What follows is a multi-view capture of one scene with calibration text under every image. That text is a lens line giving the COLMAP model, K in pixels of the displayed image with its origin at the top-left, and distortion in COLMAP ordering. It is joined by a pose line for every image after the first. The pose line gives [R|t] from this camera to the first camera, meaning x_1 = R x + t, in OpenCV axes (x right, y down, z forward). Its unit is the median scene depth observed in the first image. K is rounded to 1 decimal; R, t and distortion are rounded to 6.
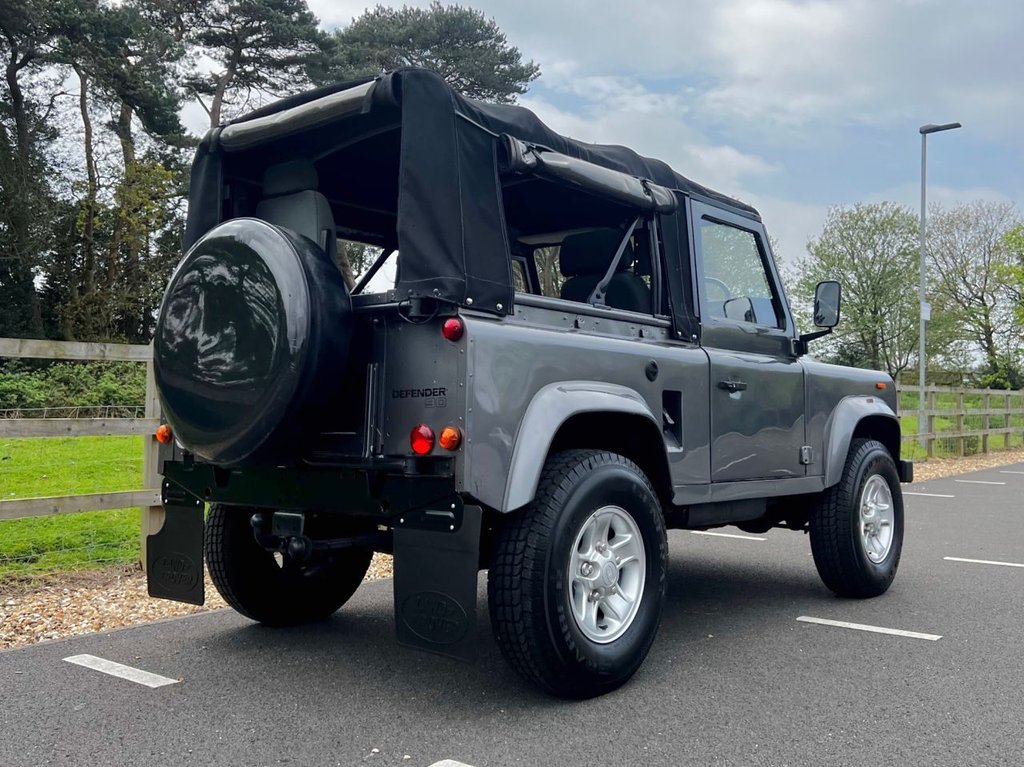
lens RADIAL K [[1008.1, 0, 529.2], [0, 1008.1, 296.9], [0, 0, 1]] dist [0.096767, -0.185379]
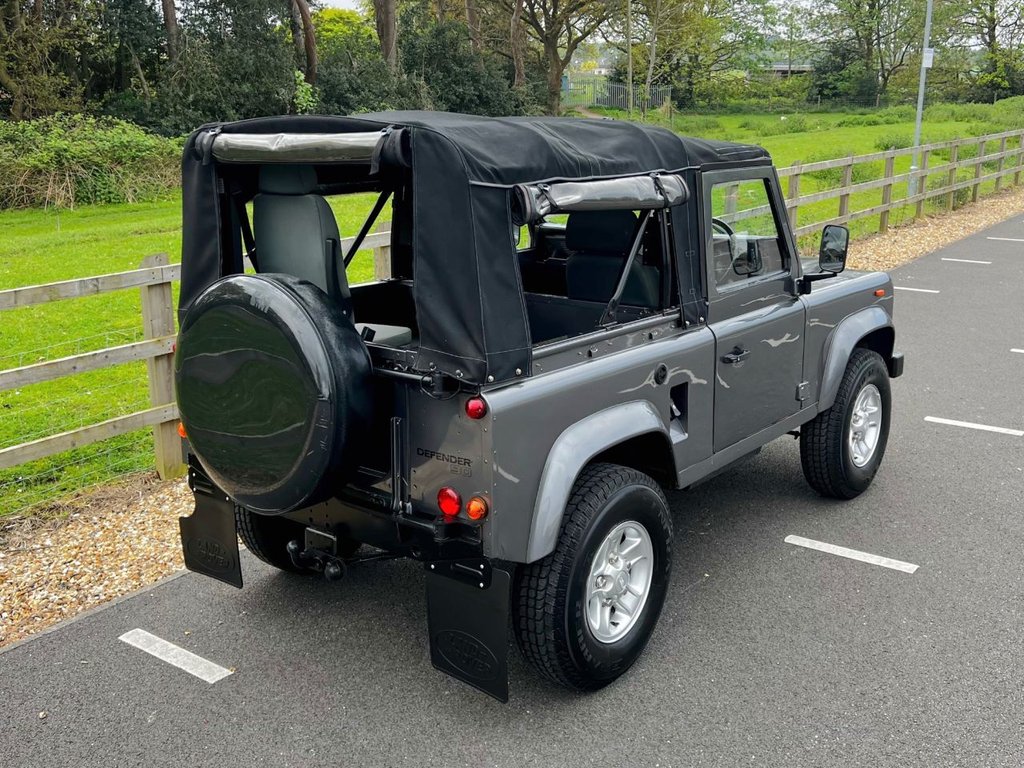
lens RADIAL K [[1057.8, 0, 506.8], [0, 1057.8, 315.2], [0, 0, 1]] dist [0.105535, -0.207975]
pose [[0.999729, -0.022455, 0.006165, -0.038556], [0.019595, 0.954269, 0.298305, -0.300567], [-0.012581, -0.298104, 0.954451, -0.002249]]
